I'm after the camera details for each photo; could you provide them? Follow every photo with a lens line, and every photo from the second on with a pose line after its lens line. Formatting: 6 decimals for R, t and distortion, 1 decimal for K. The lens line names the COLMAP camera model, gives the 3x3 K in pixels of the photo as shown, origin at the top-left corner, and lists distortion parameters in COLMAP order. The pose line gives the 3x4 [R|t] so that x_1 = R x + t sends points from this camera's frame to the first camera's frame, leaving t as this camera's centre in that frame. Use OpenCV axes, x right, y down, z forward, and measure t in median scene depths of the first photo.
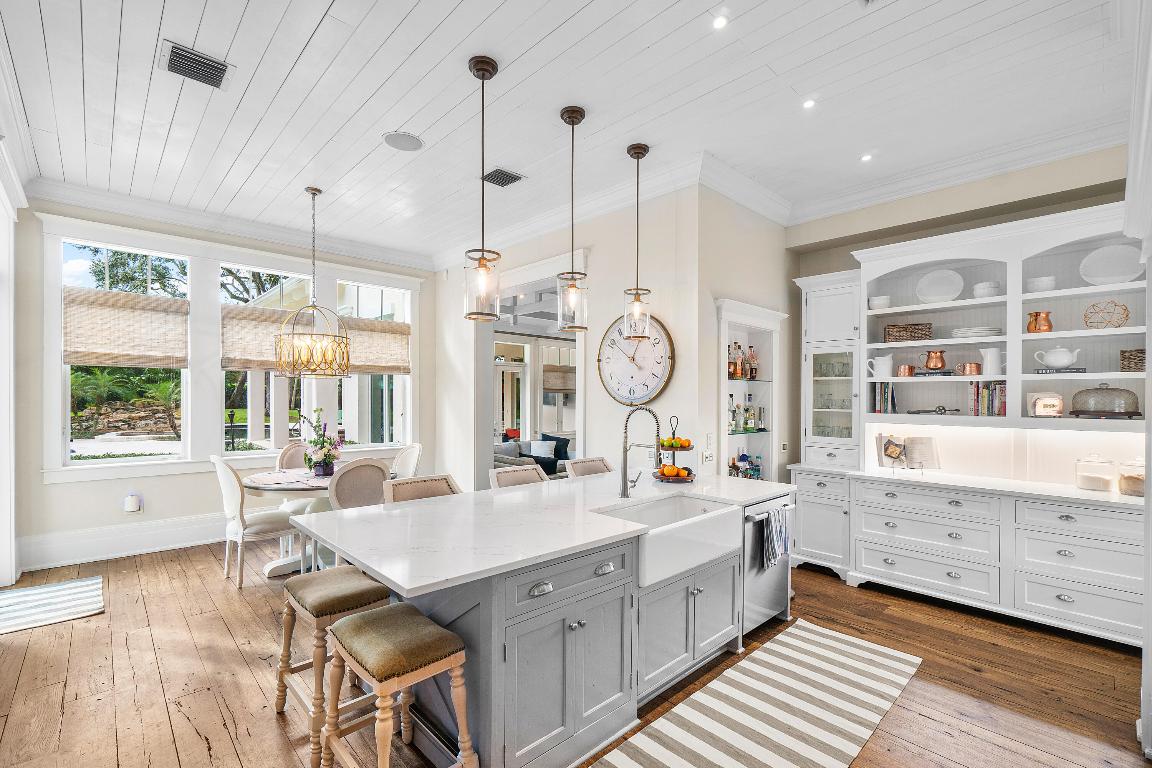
lens RADIAL K [[509.4, 0, 577.9], [0, 509.4, 398.7], [0, 0, 1]] dist [-0.001533, -0.000346]
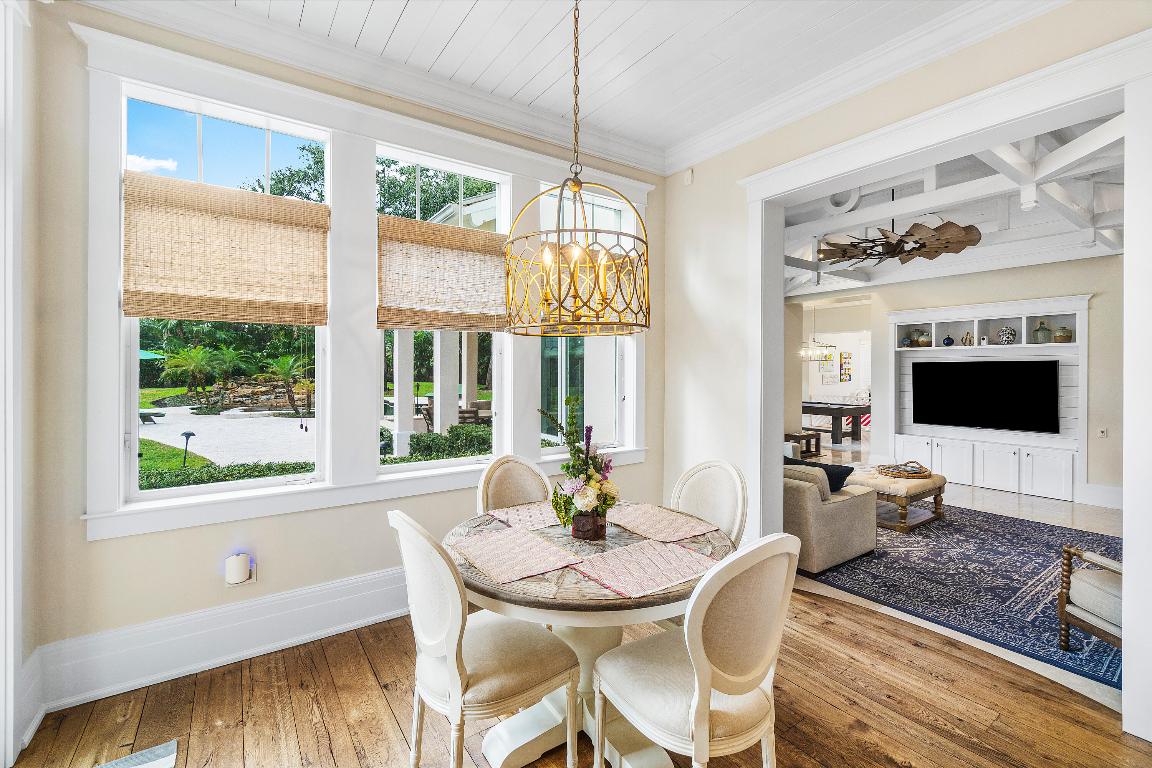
lens RADIAL K [[503.8, 0, 573.3], [0, 503.8, 365.3], [0, 0, 1]] dist [0.000487, 0.000250]
pose [[0.987314, -0.006147, -0.158662, -0.389129], [0.004142, 0.999907, -0.012966, -0.004823], [0.158727, 0.012144, 0.987248, 0.467621]]
